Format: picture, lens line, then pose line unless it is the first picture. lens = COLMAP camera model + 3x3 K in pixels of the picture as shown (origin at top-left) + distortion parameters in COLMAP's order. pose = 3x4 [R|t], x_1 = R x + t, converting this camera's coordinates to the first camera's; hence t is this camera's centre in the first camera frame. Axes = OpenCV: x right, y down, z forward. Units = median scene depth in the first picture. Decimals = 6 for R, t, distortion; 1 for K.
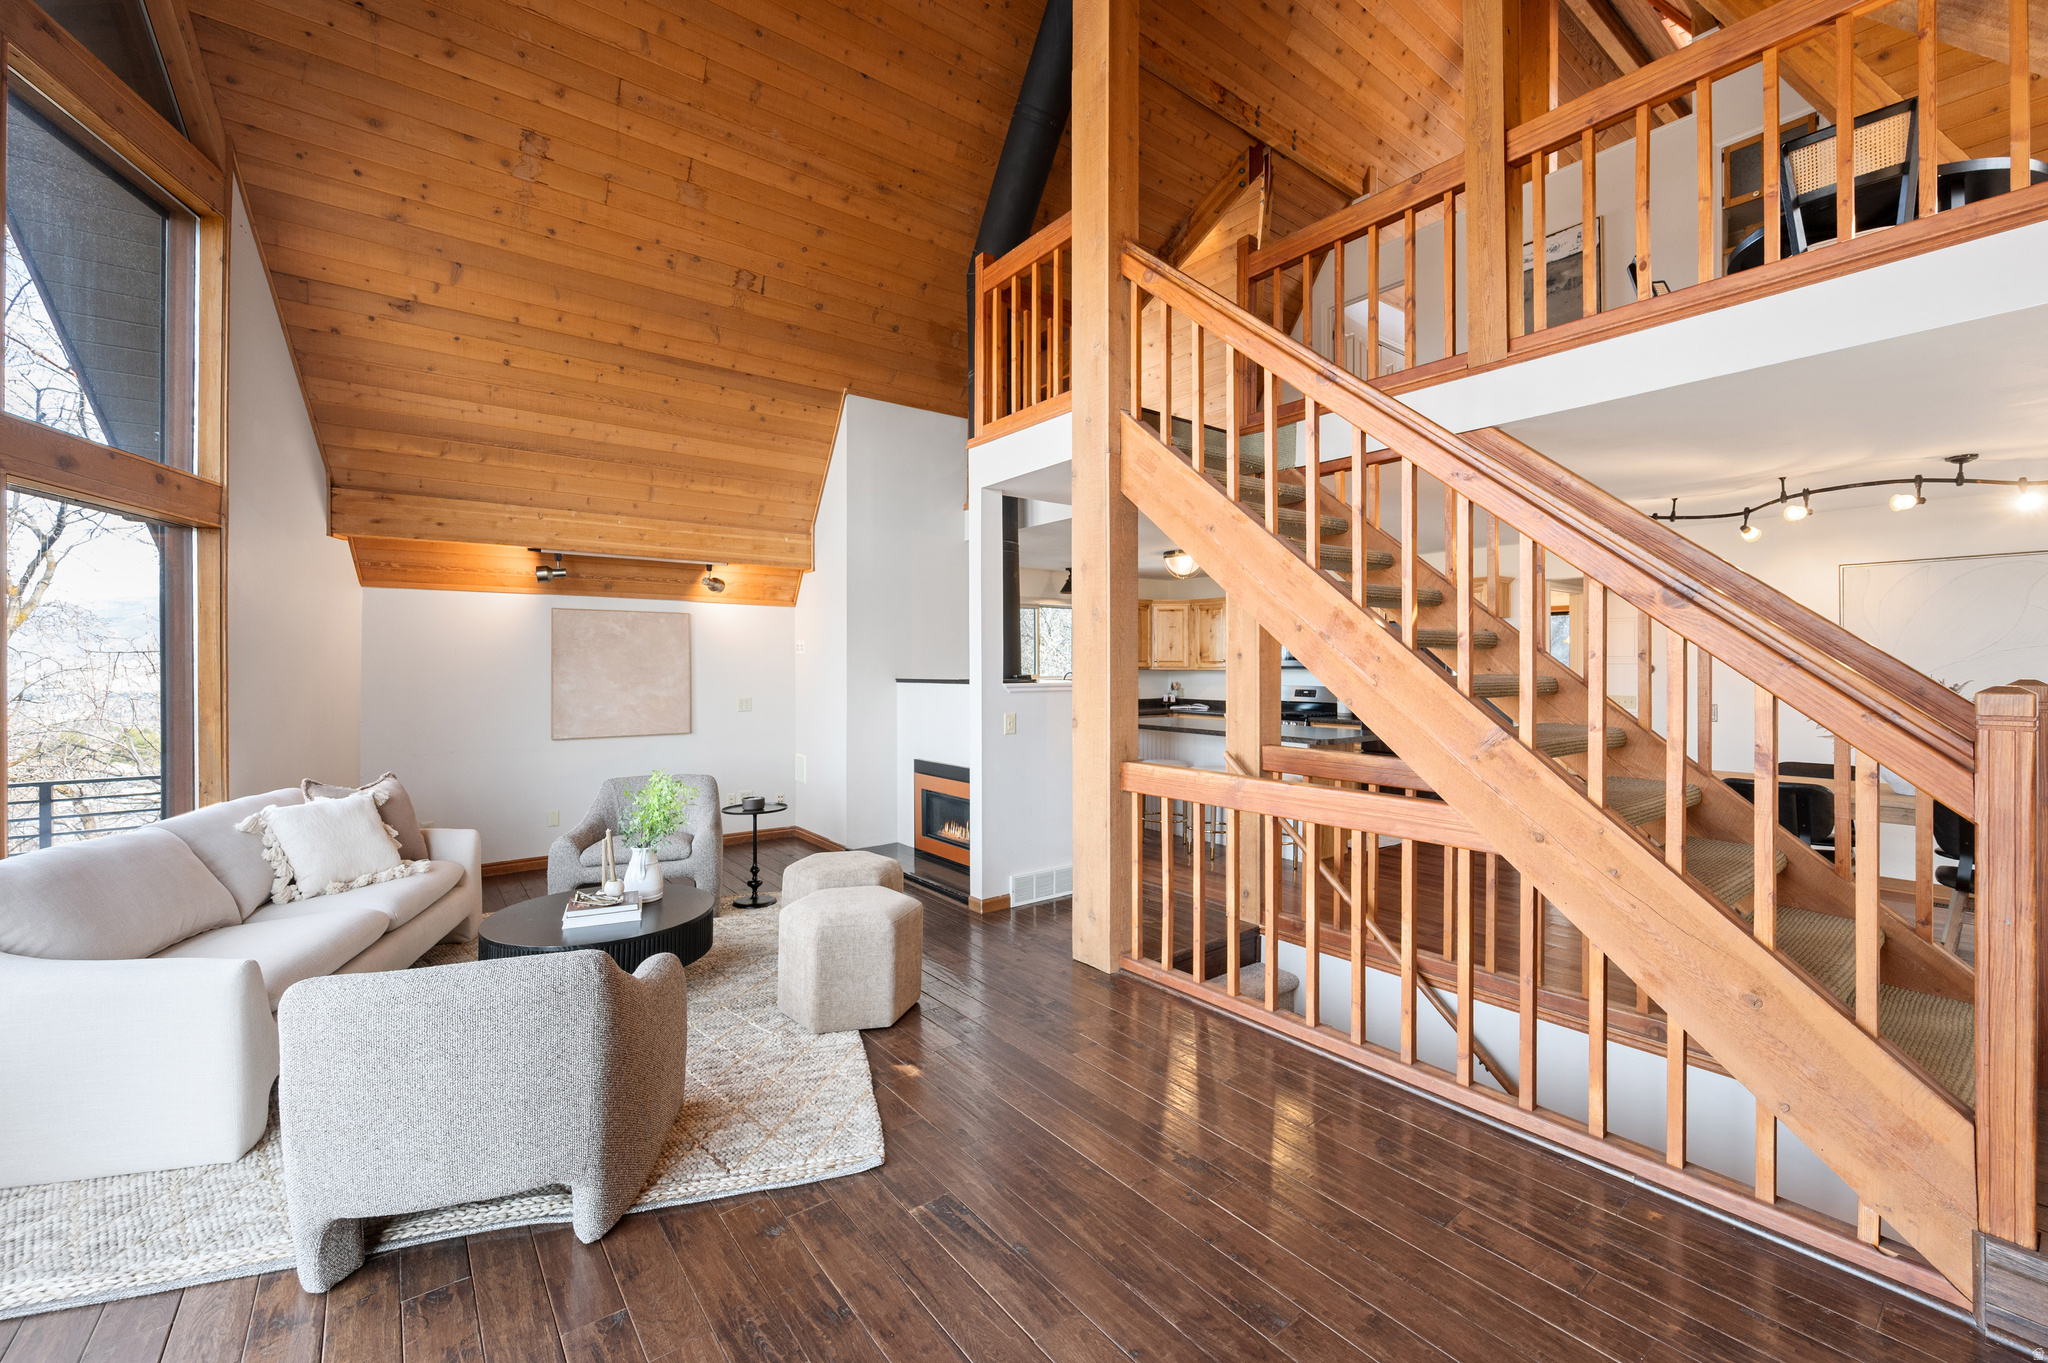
lens RADIAL K [[826.3, 0, 1028.3], [0, 826.3, 673.3], [0, 0, 1]] dist [-0.003587, -0.000393]
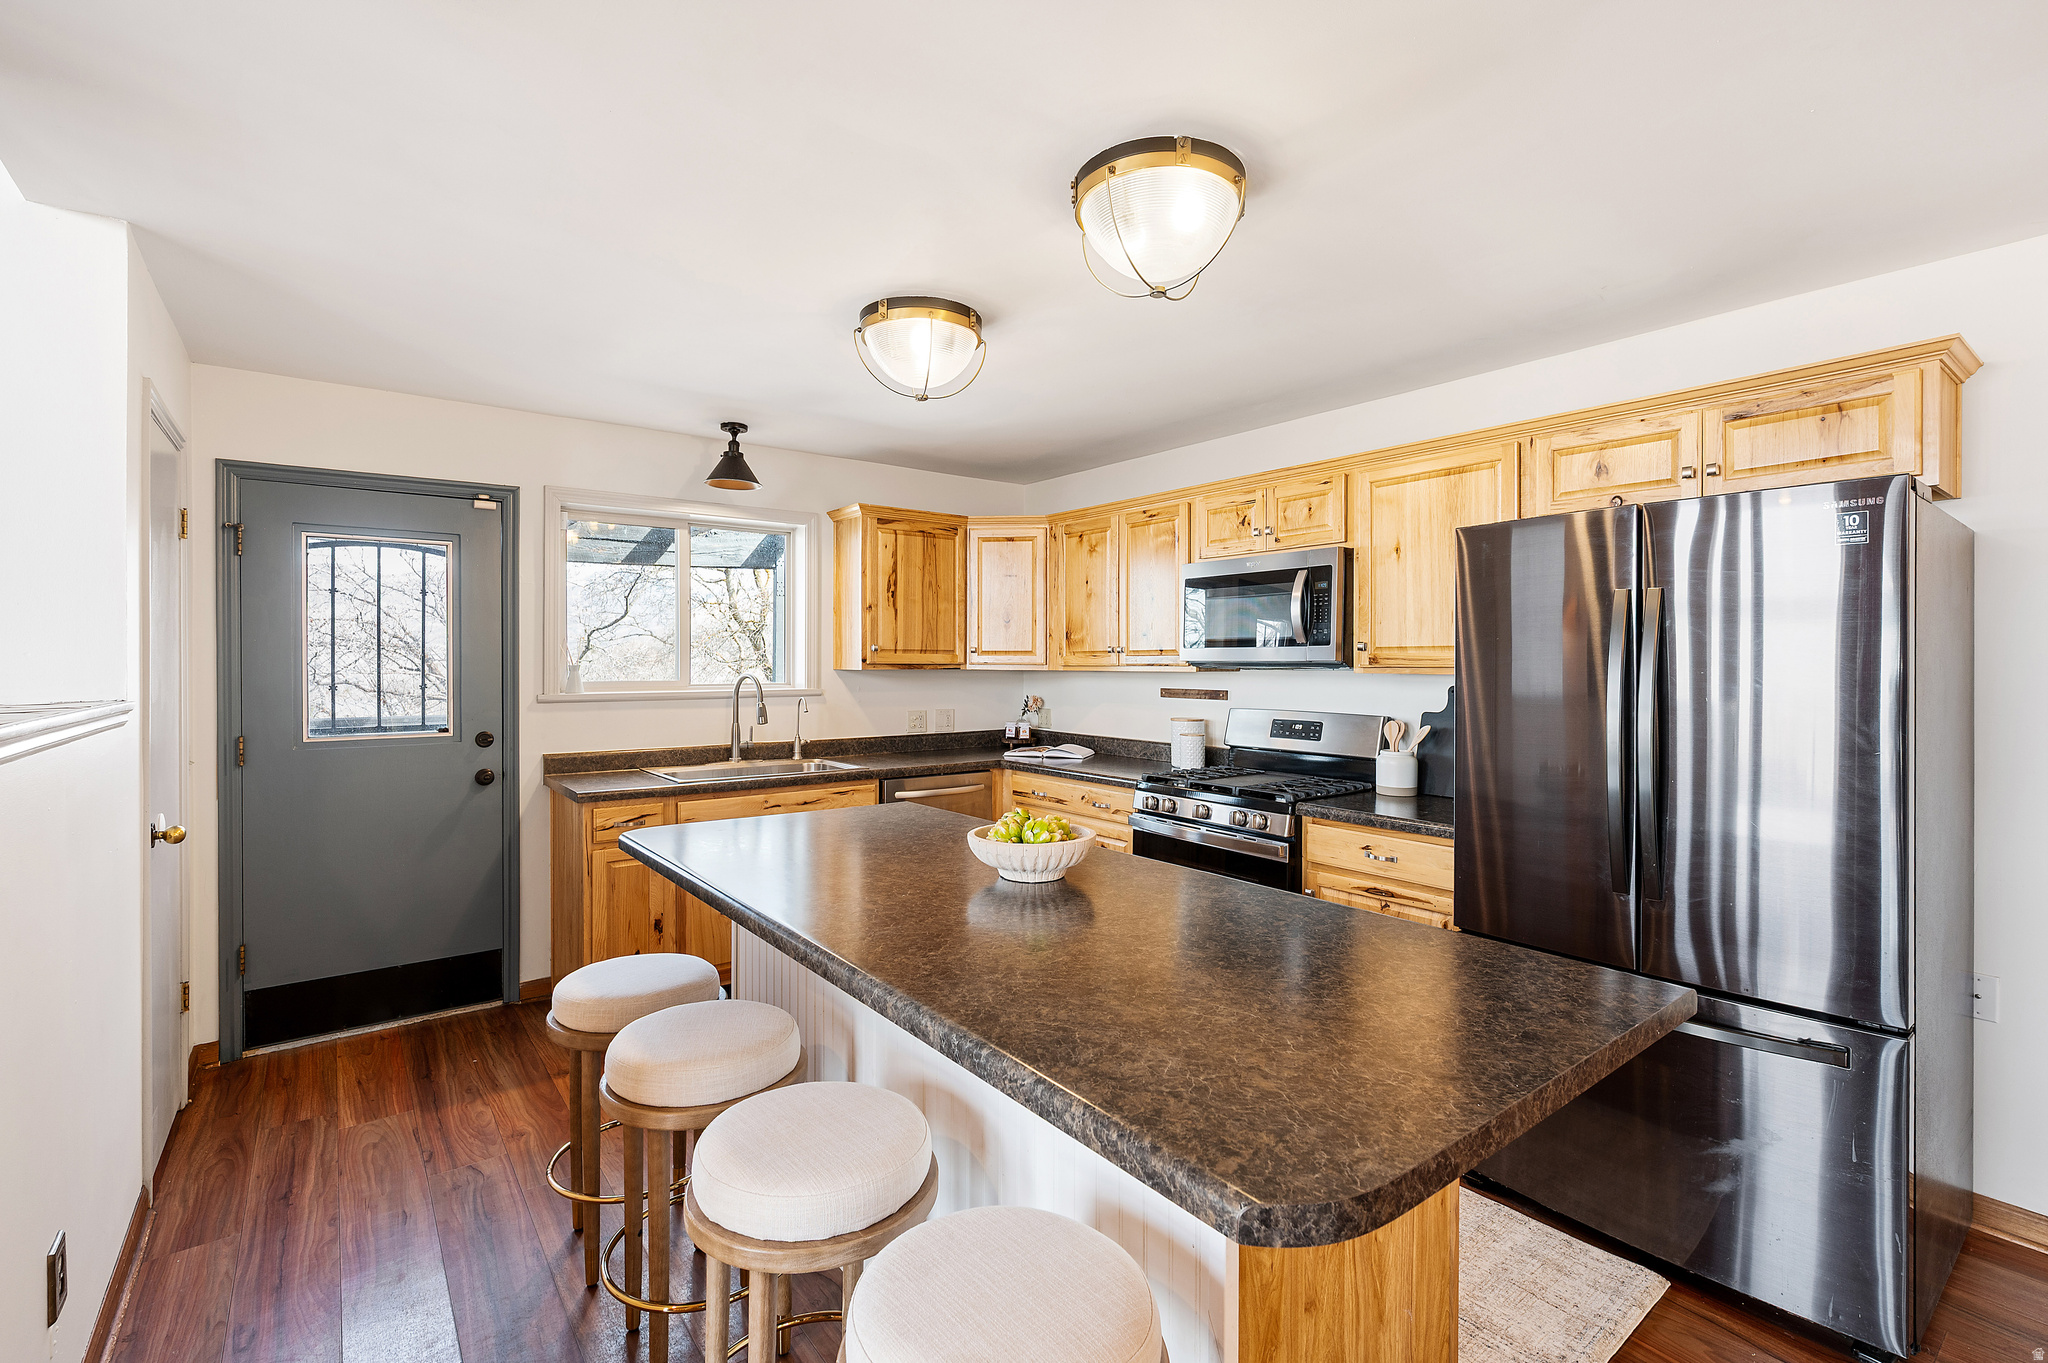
lens RADIAL K [[913.1, 0, 1018.8], [0, 913.1, 666.1], [0, 0, 1]] dist [-0.001261, -0.000119]
pose [[0.999998, 0.001752, 0.001389, 0.291766], [-0.001740, 0.999959, -0.008877, -0.003196], [-0.001404, 0.008875, 0.999960, 0.817163]]
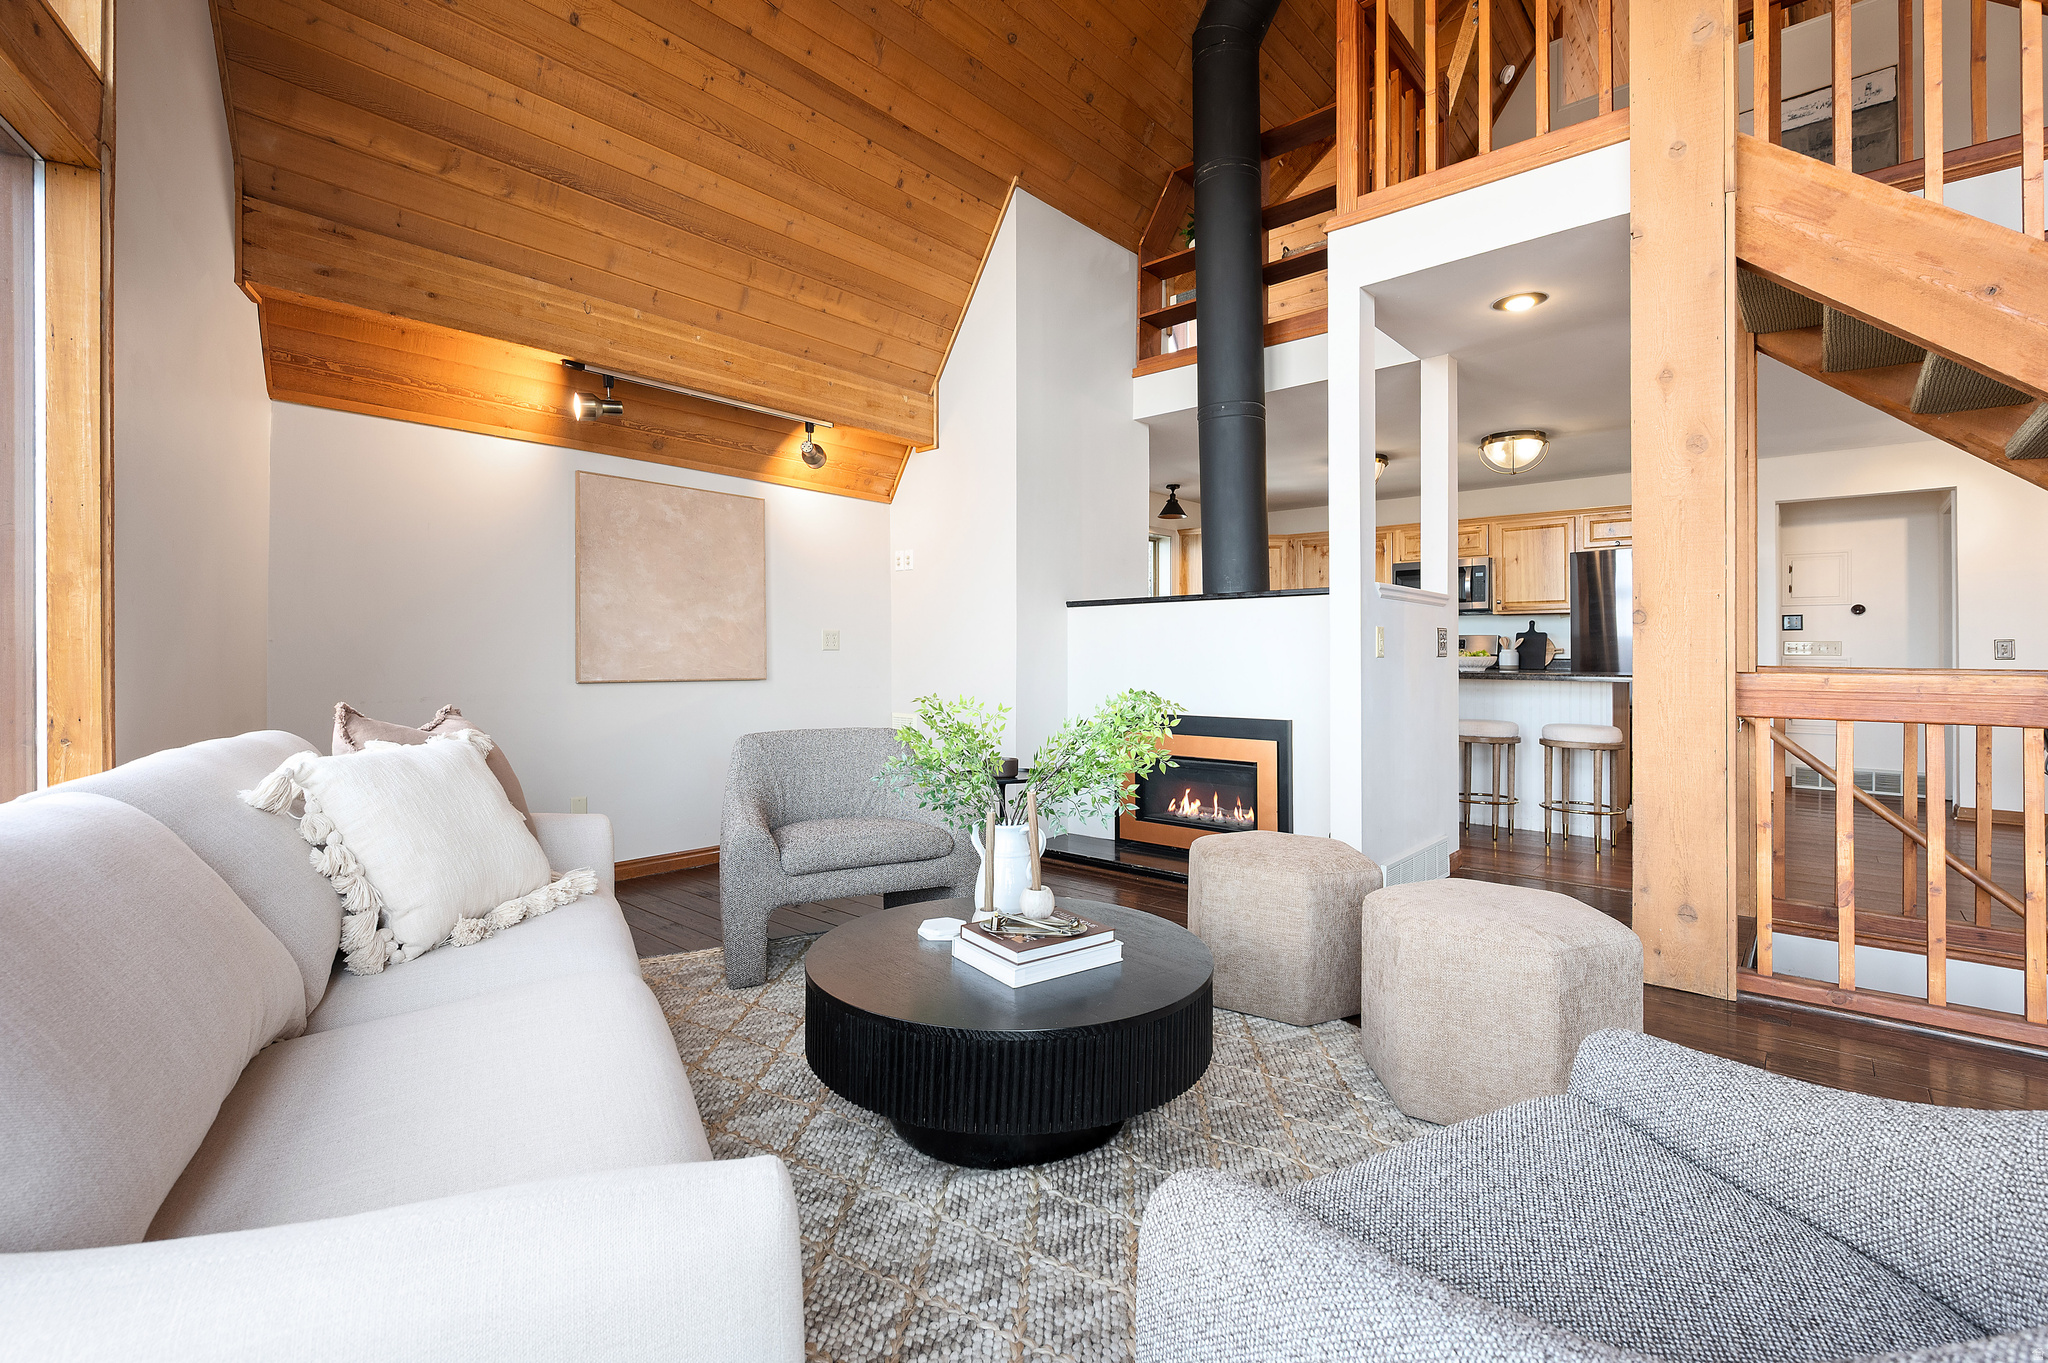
lens RADIAL K [[913.5, 0, 1023.7], [0, 913.5, 661.0], [0, 0, 1]] dist [-0.001276, 0.000154]
pose [[0.981811, 0.001778, 0.189853, -0.381248], [-0.000656, 0.999982, -0.005972, 0.068363], [-0.189860, 0.005739, 0.981794, 0.266121]]
